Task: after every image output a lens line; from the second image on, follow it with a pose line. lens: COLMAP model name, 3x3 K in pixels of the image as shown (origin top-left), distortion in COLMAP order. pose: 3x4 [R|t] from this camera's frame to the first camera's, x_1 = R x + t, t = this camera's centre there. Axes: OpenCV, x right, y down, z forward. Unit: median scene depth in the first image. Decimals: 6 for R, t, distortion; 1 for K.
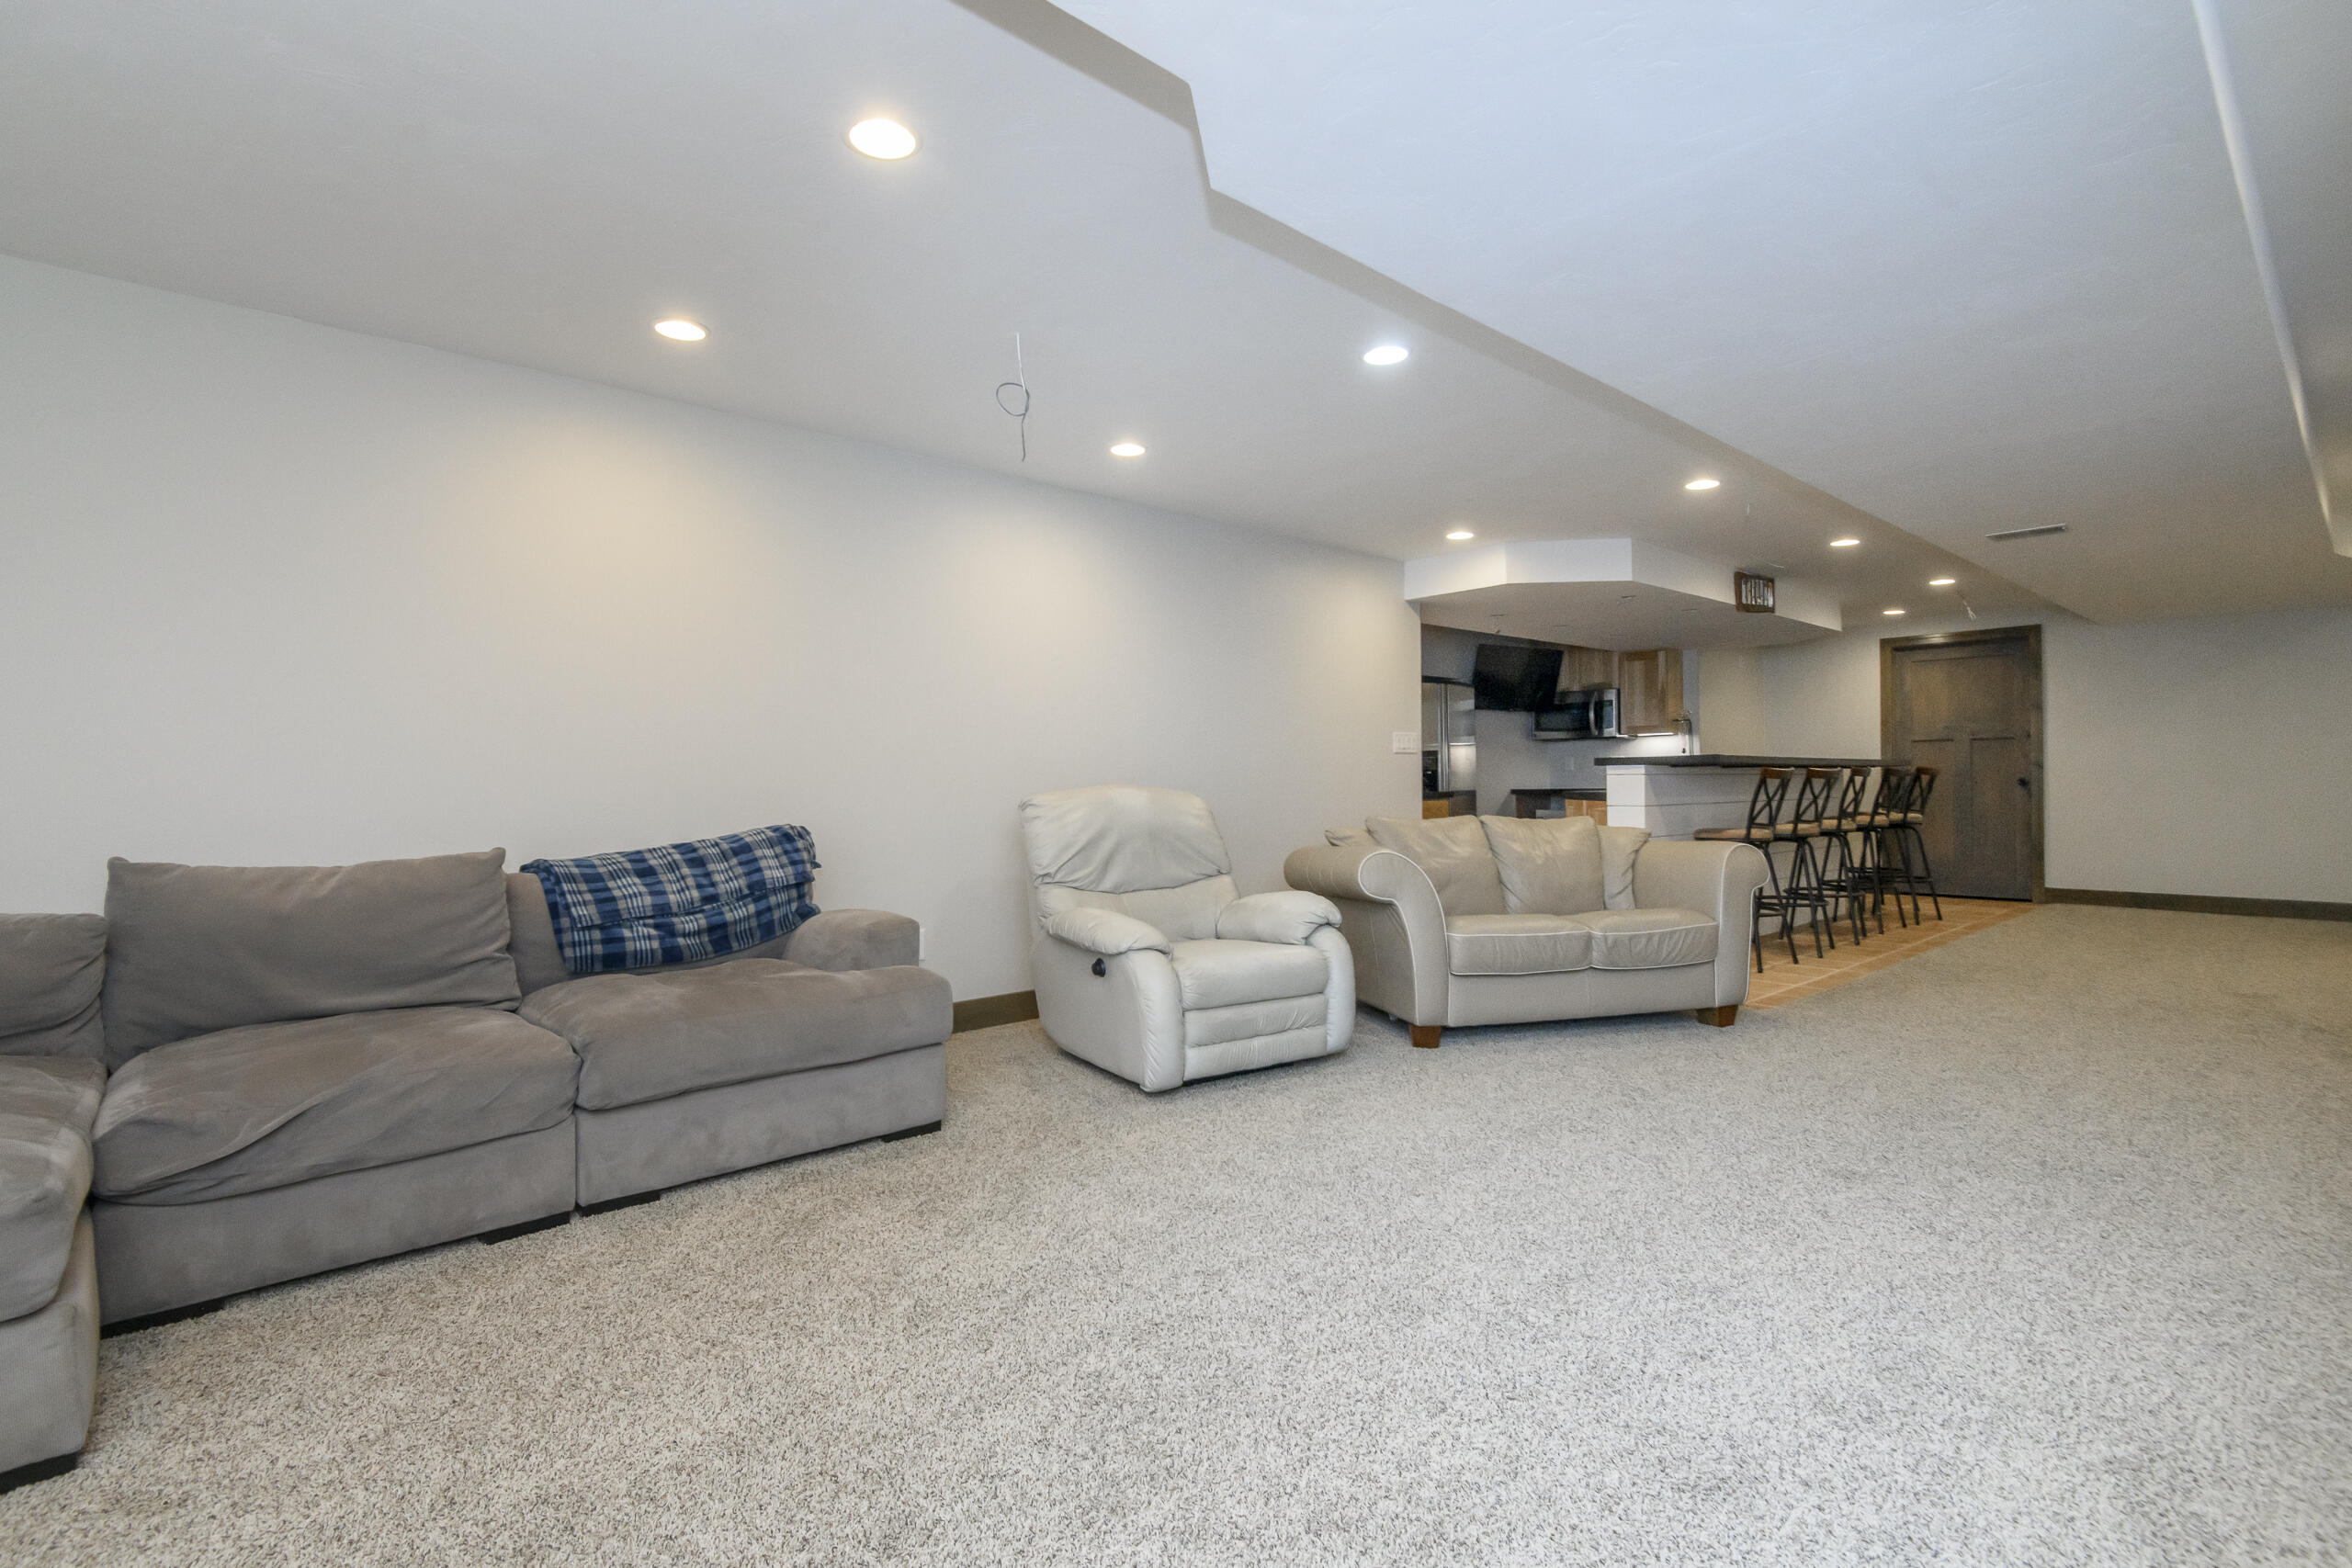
lens RADIAL K [[1066.9, 0, 1181.3], [0, 1066.9, 789.7], [0, 0, 1]] dist [0.065280, -0.061940]
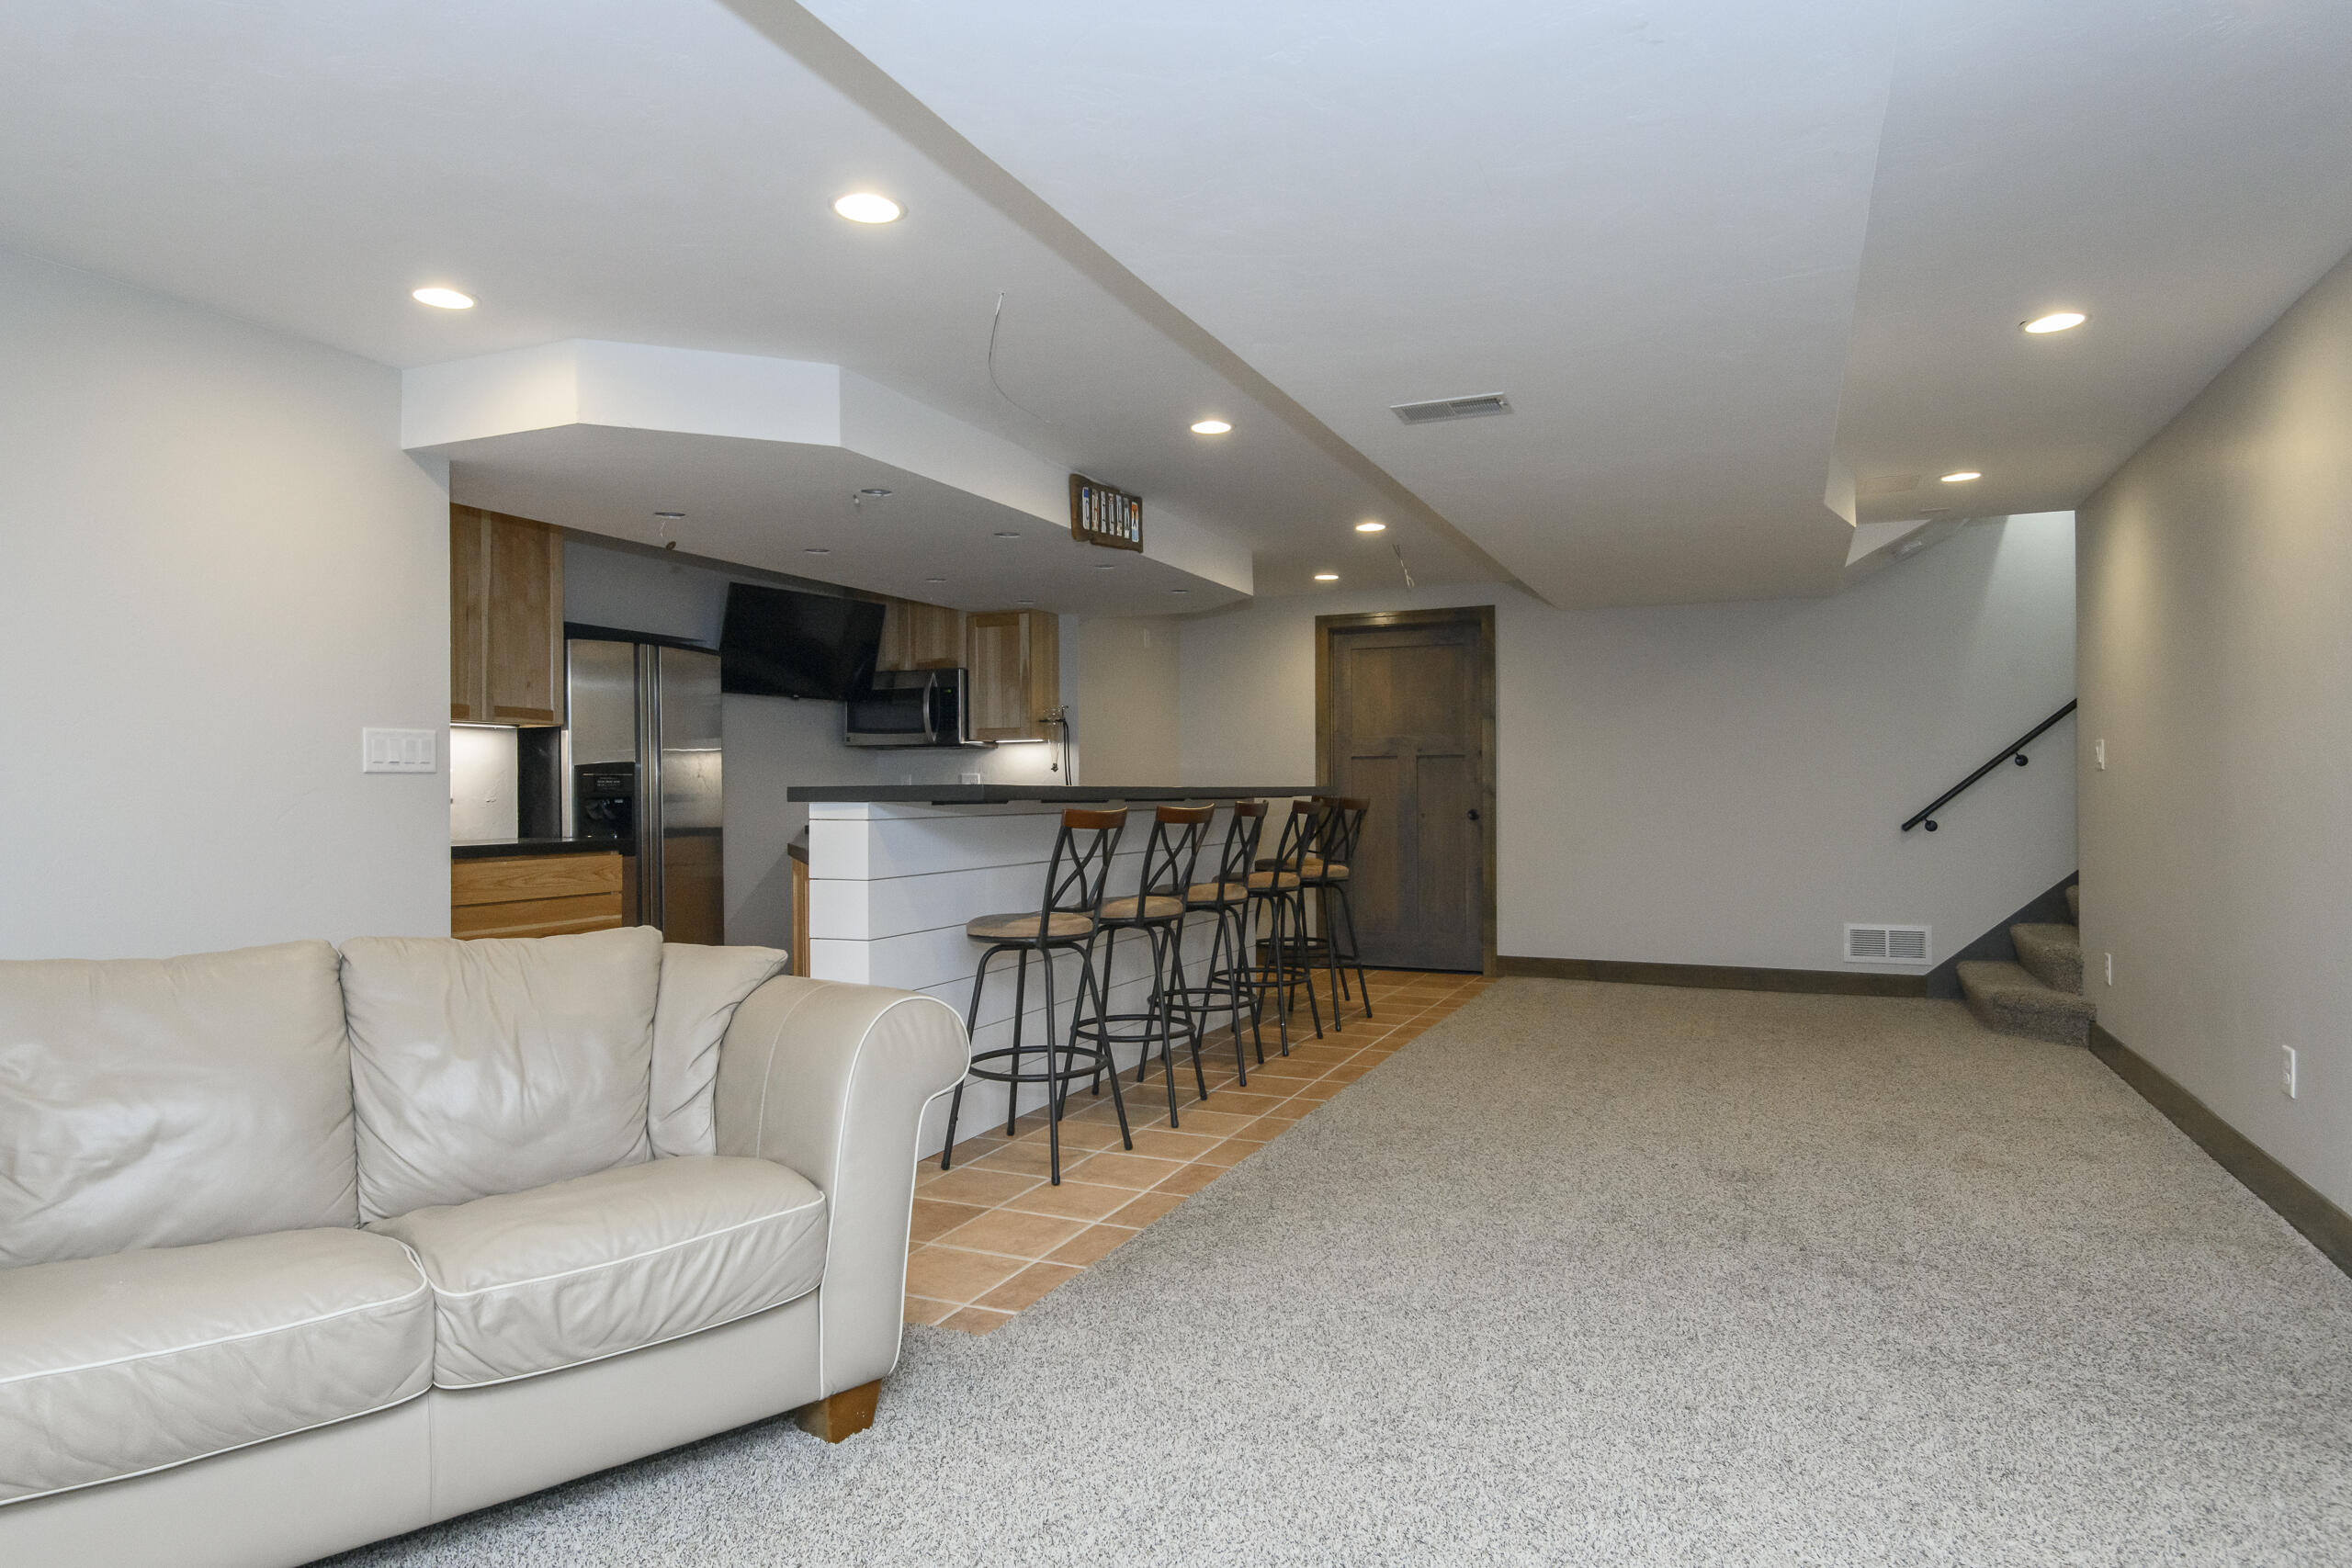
lens RADIAL K [[1366.5, 0, 1170.0], [0, 1366.5, 821.4], [0, 0, 1]] dist [0.002867, -0.000165]
pose [[0.911004, -0.006135, 0.412351, 0.203947], [0.000797, 0.999914, 0.013115, -0.015674], [-0.412396, -0.011619, 0.910931, 0.235777]]
